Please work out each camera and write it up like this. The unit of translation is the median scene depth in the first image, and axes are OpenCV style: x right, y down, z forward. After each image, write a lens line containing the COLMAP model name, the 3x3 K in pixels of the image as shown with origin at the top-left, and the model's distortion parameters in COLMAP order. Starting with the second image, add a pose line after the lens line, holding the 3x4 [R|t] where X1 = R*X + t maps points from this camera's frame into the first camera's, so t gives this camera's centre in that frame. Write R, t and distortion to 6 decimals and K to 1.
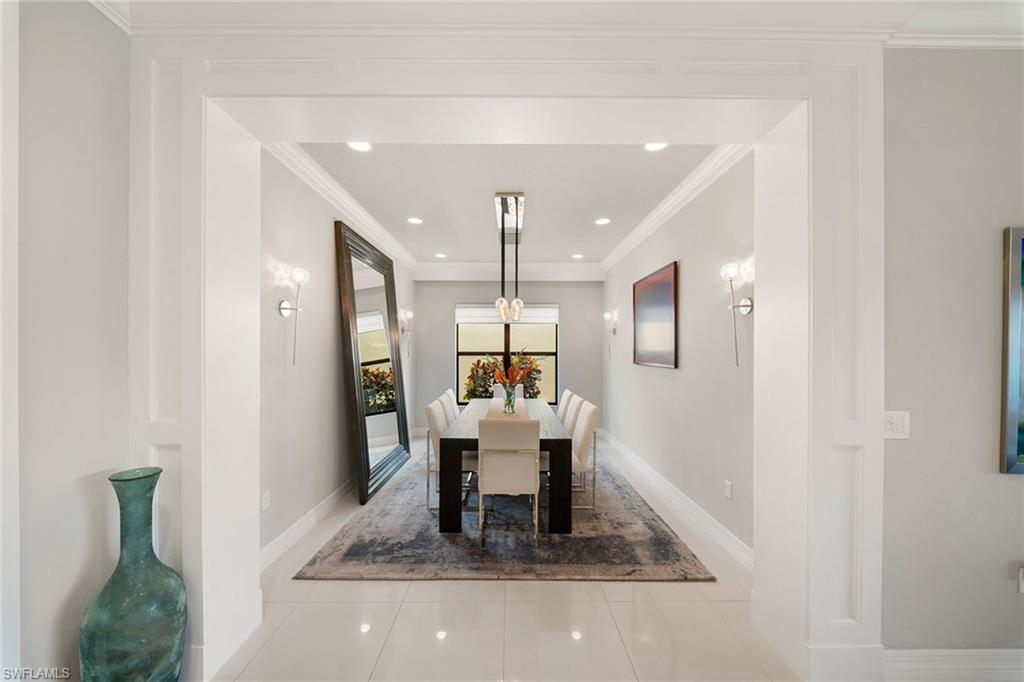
lens RADIAL K [[357.3, 0, 511.7], [0, 357.3, 352.4], [0, 0, 1]] dist [-0.000881, -0.000049]
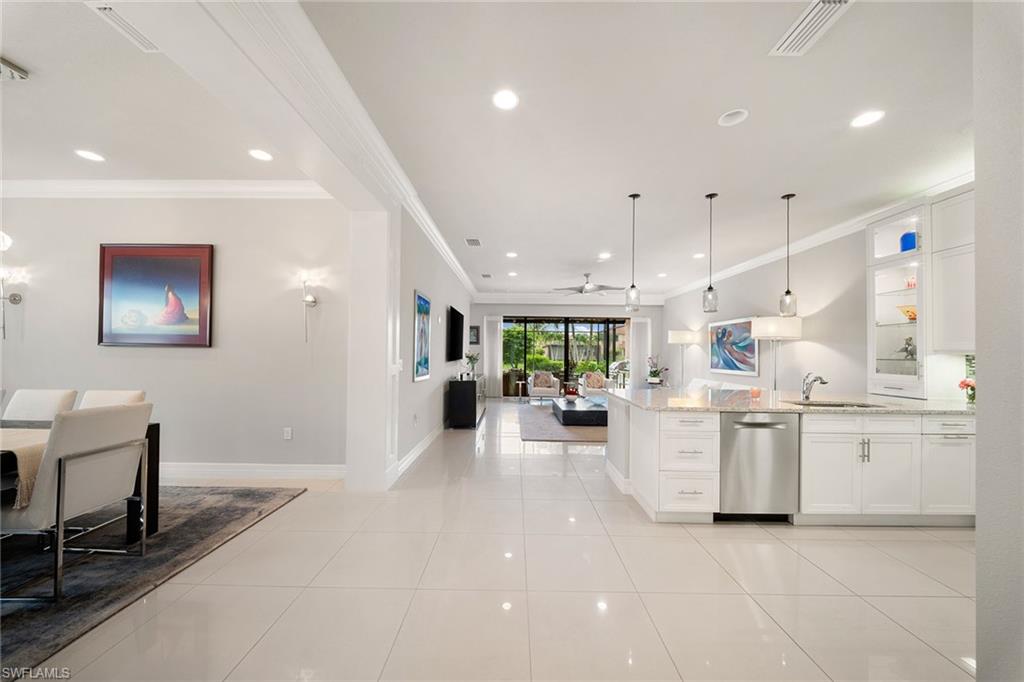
lens RADIAL K [[356.5, 0, 511.6], [0, 356.5, 345.7], [0, 0, 1]] dist [0.018184, -0.007780]
pose [[0.020621, 0.013669, 0.999694, -0.770026], [-0.013629, 0.999817, -0.013389, 0.056289], [-0.999694, -0.013349, 0.020803, 0.130072]]
